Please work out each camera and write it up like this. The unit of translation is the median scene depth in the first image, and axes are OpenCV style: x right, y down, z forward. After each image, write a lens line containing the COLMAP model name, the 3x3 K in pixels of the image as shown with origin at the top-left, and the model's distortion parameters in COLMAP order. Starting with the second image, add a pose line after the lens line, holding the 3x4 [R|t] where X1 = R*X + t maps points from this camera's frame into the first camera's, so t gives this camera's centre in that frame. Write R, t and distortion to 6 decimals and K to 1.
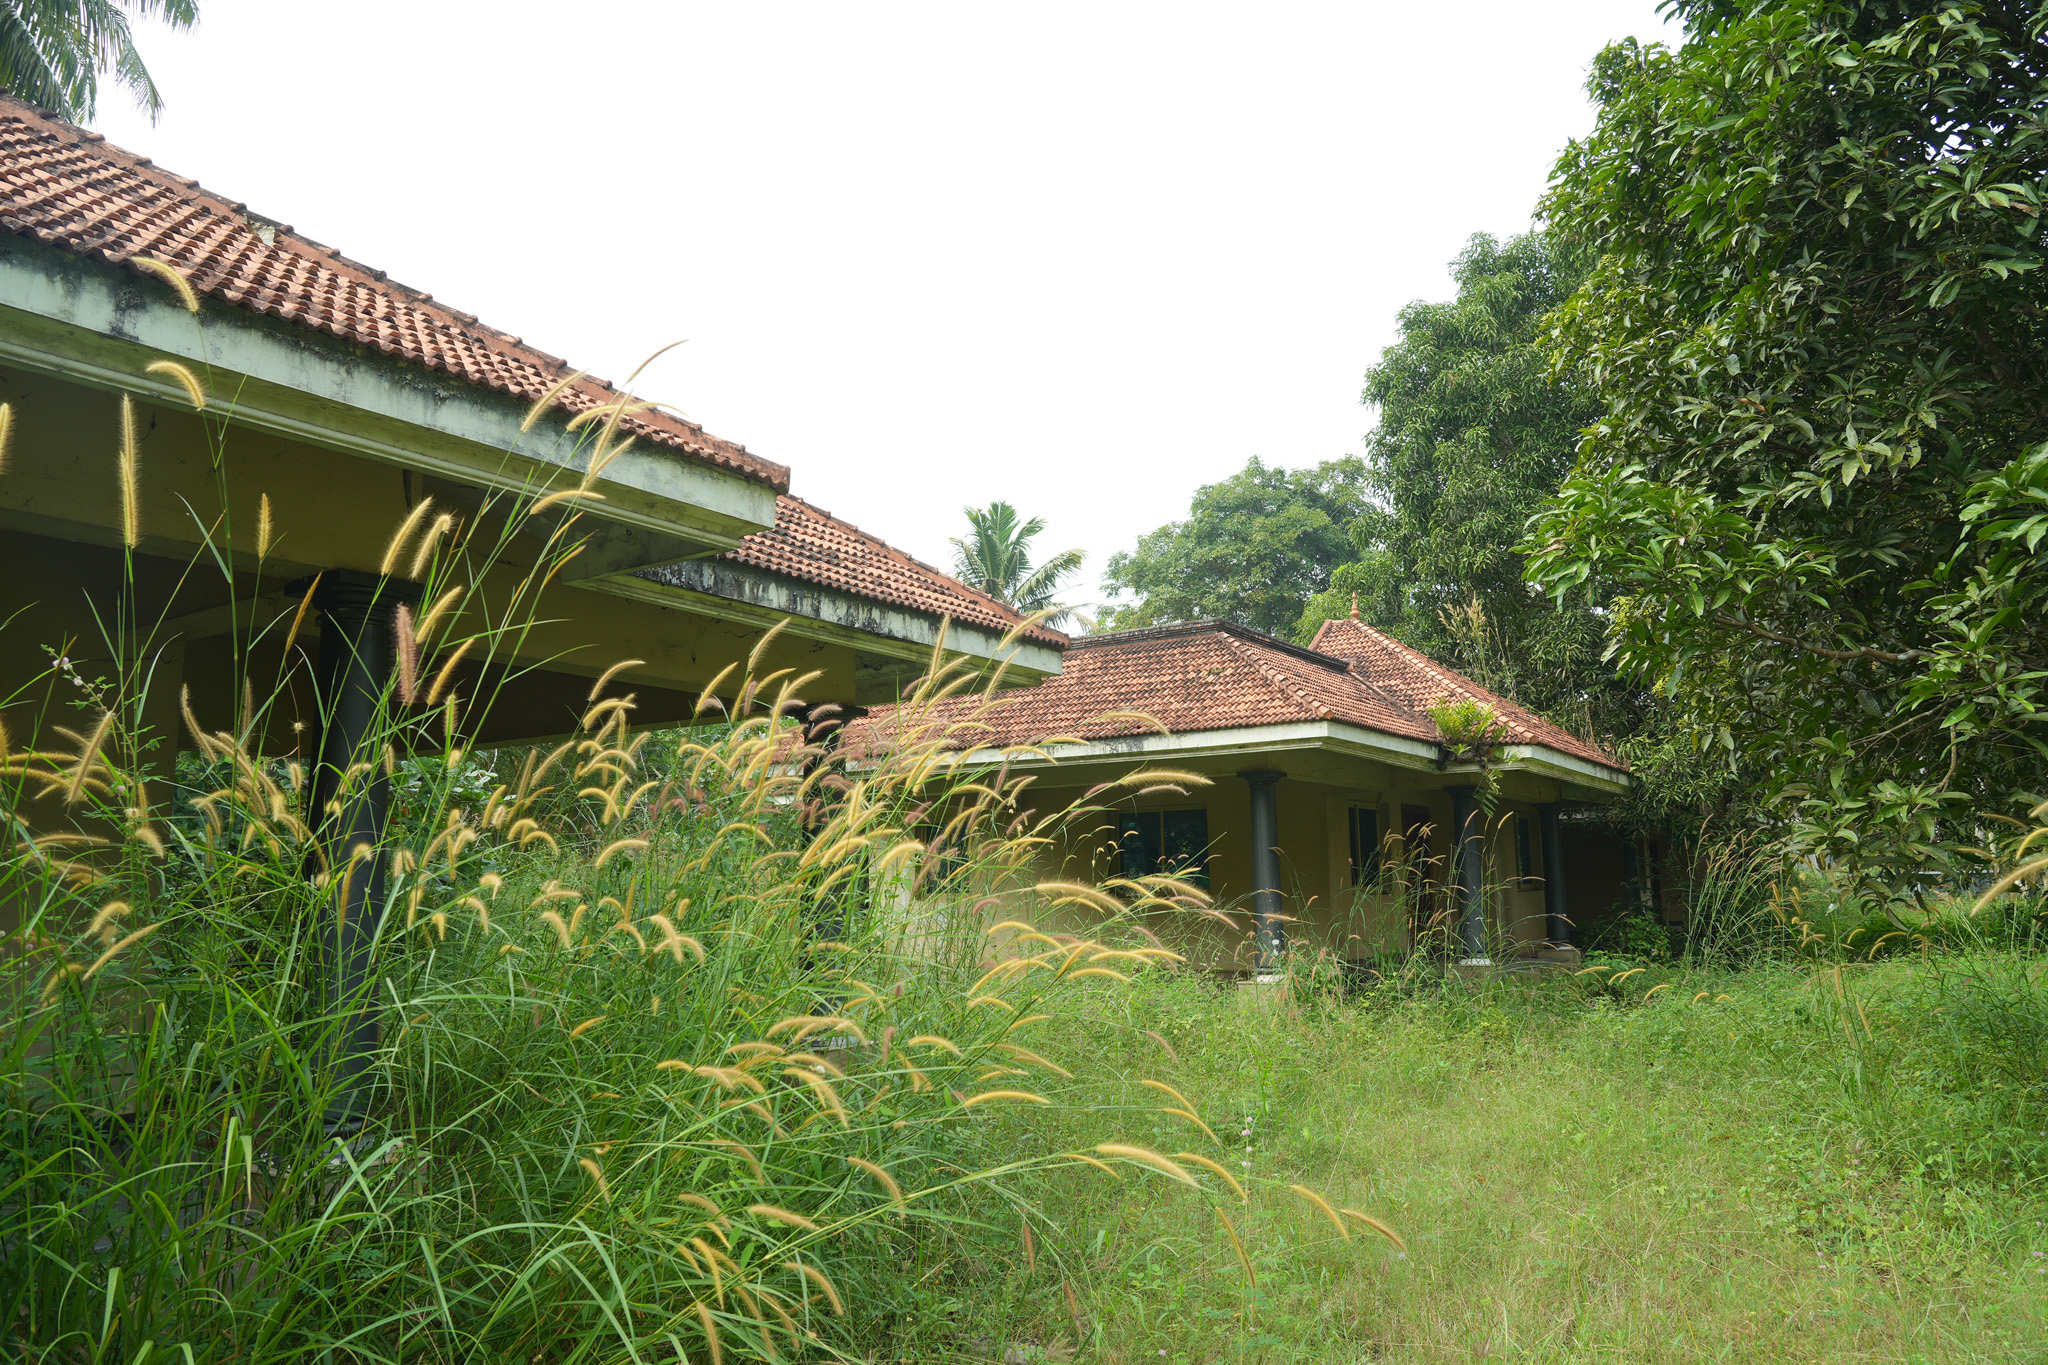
lens RADIAL K [[1402.6, 0, 1002.5], [0, 1402.6, 671.1], [0, 0, 1]] dist [-0.029879, 0.025374]
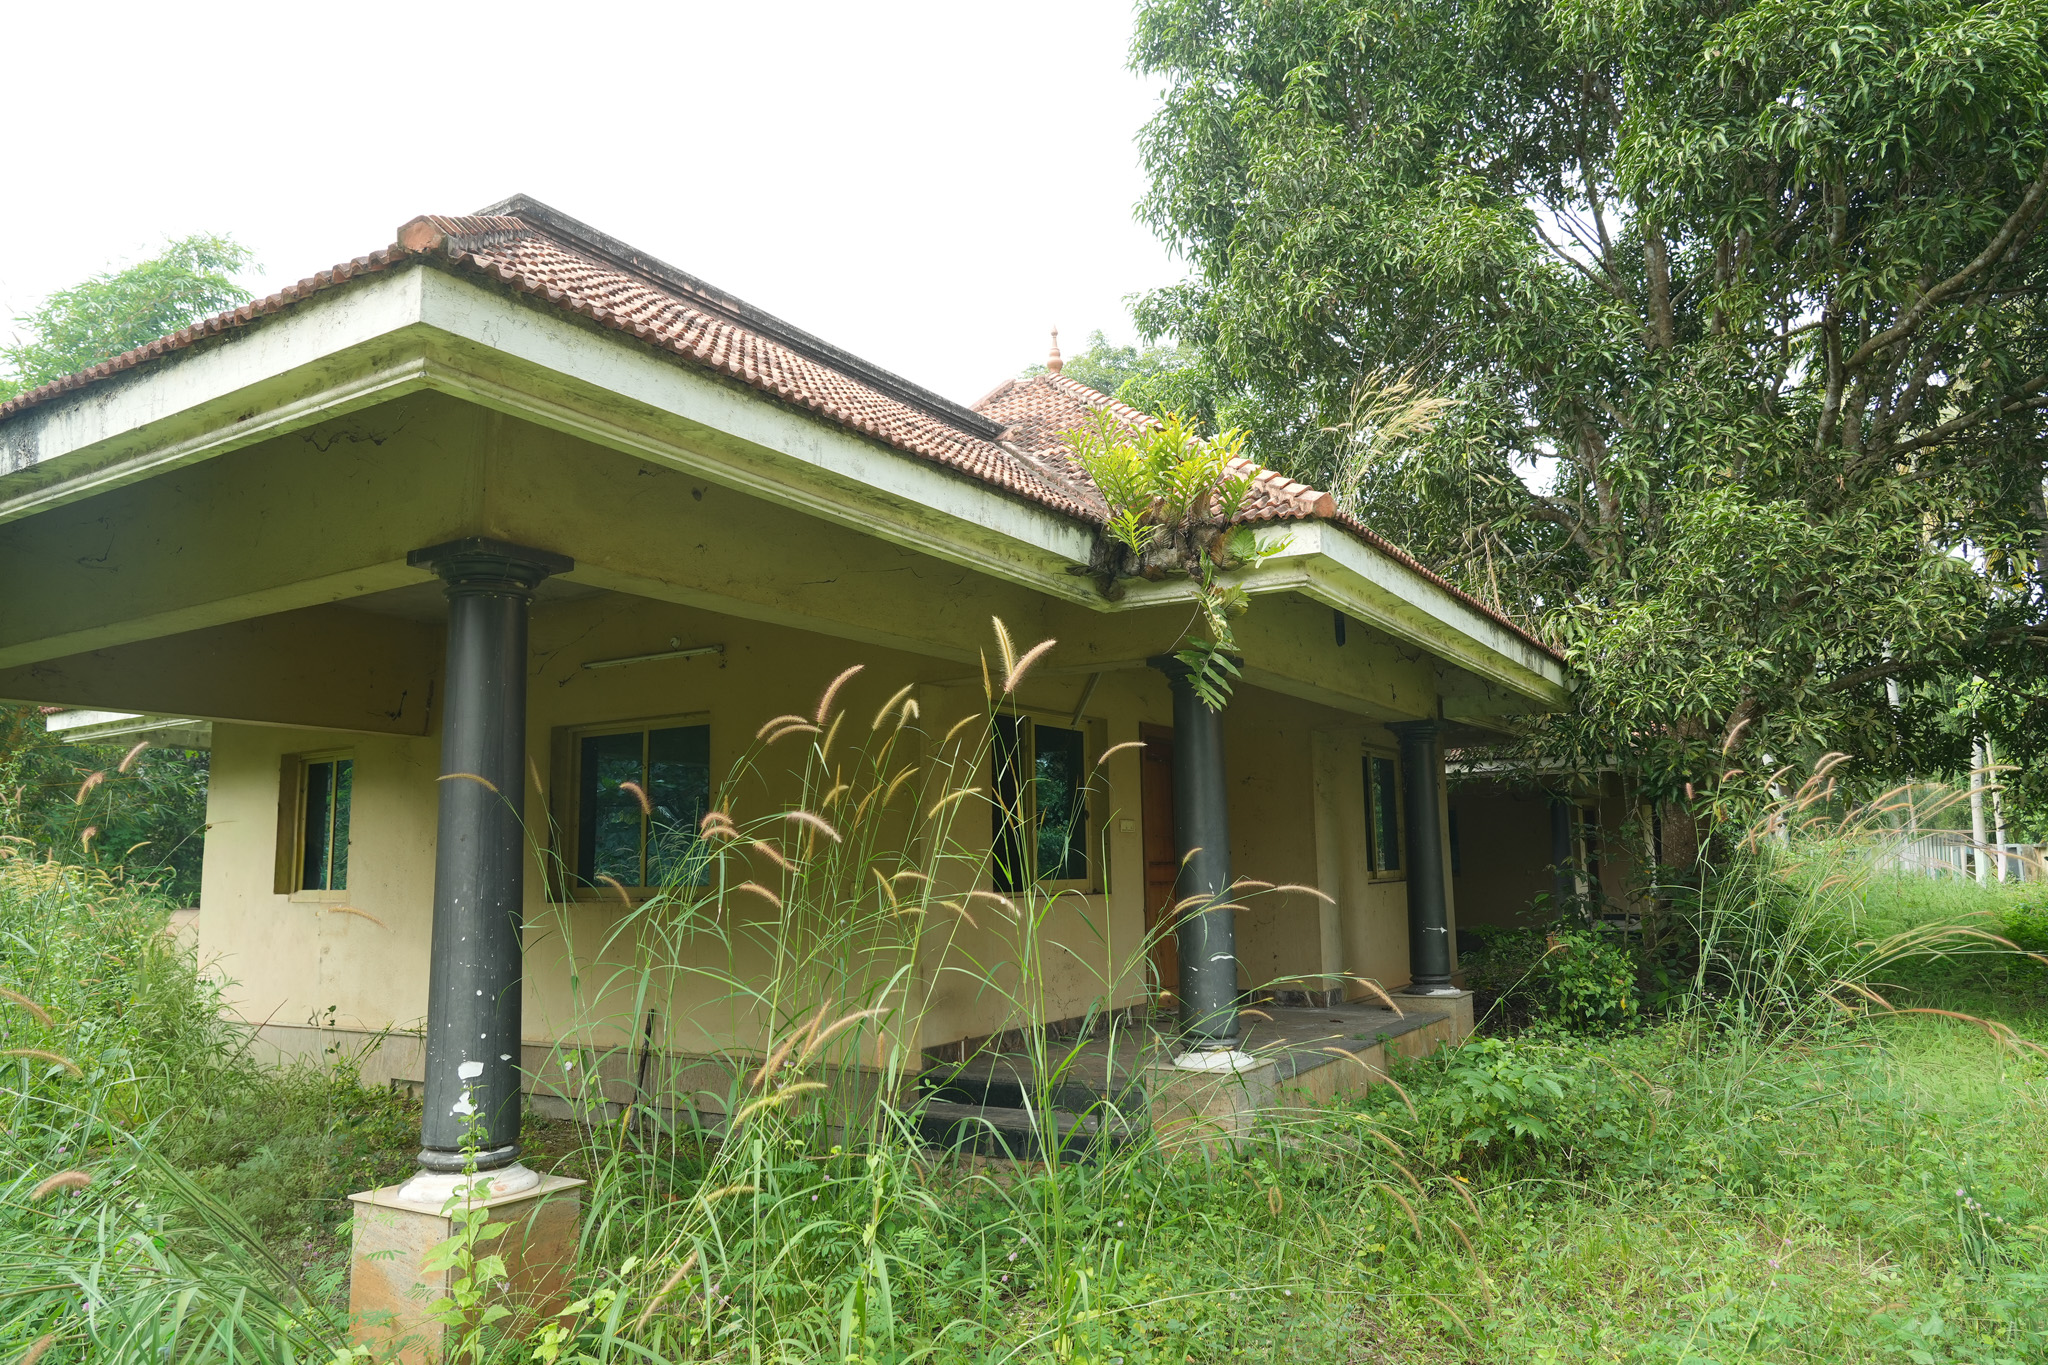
lens RADIAL K [[1402.6, 0, 1002.5], [0, 1402.6, 671.1], [0, 0, 1]] dist [-0.029879, 0.025374]
pose [[0.999006, 0.008353, 0.043796, 0.267336], [-0.009056, 0.999833, 0.015871, 0.086388], [-0.043656, -0.016252, 0.998914, 0.601698]]
